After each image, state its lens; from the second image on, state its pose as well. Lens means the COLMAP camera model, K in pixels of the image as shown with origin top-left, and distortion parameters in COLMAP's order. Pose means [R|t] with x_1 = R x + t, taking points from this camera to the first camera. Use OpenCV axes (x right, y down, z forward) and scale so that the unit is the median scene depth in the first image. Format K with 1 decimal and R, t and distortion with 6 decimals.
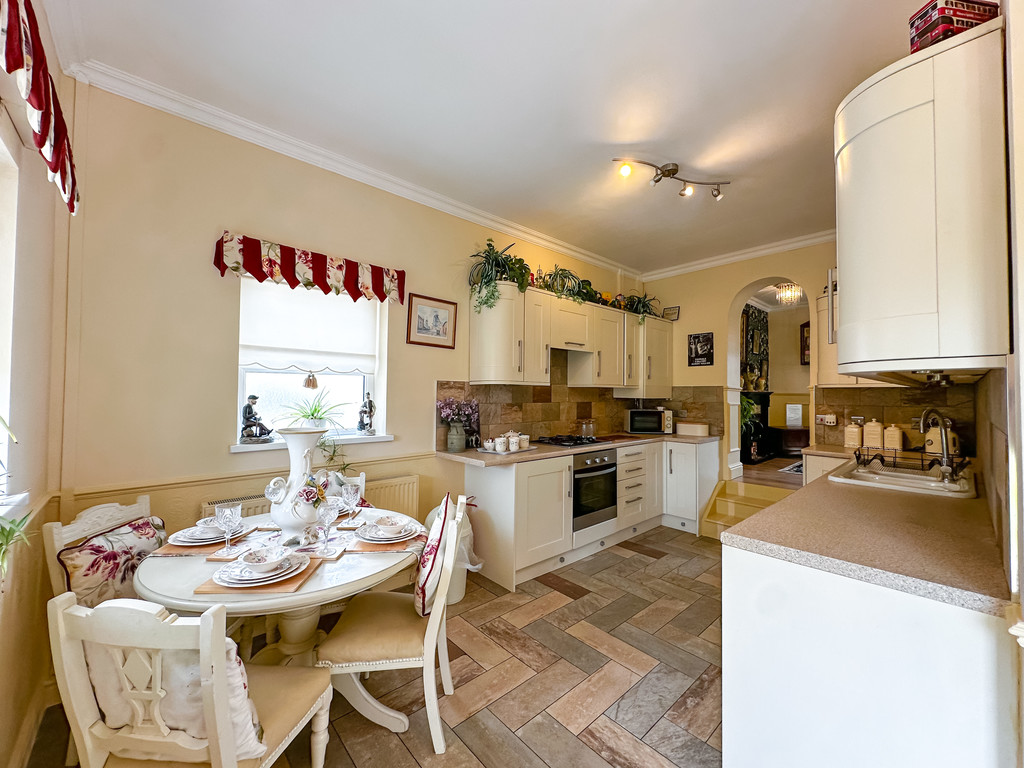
lens RADIAL K [[407.2, 0, 511.4], [0, 407.2, 384.0], [0, 0, 1]] dist [-0.003275, -0.000447]
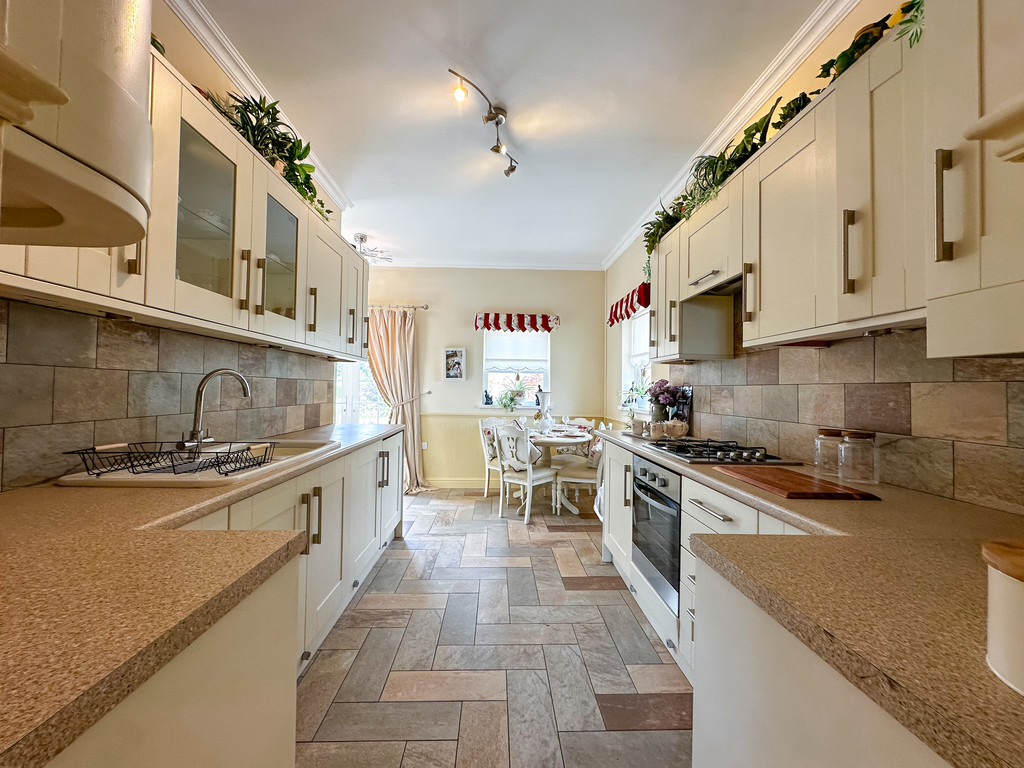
lens RADIAL K [[407.2, 0, 510.5], [0, 407.2, 383.9], [0, 0, 1]] dist [-0.003275, -0.000447]
pose [[-0.641154, -0.021676, -0.767106, 1.006219], [0.005974, 0.999430, -0.033233, 0.085433], [0.767389, -0.025890, -0.640659, 1.540802]]
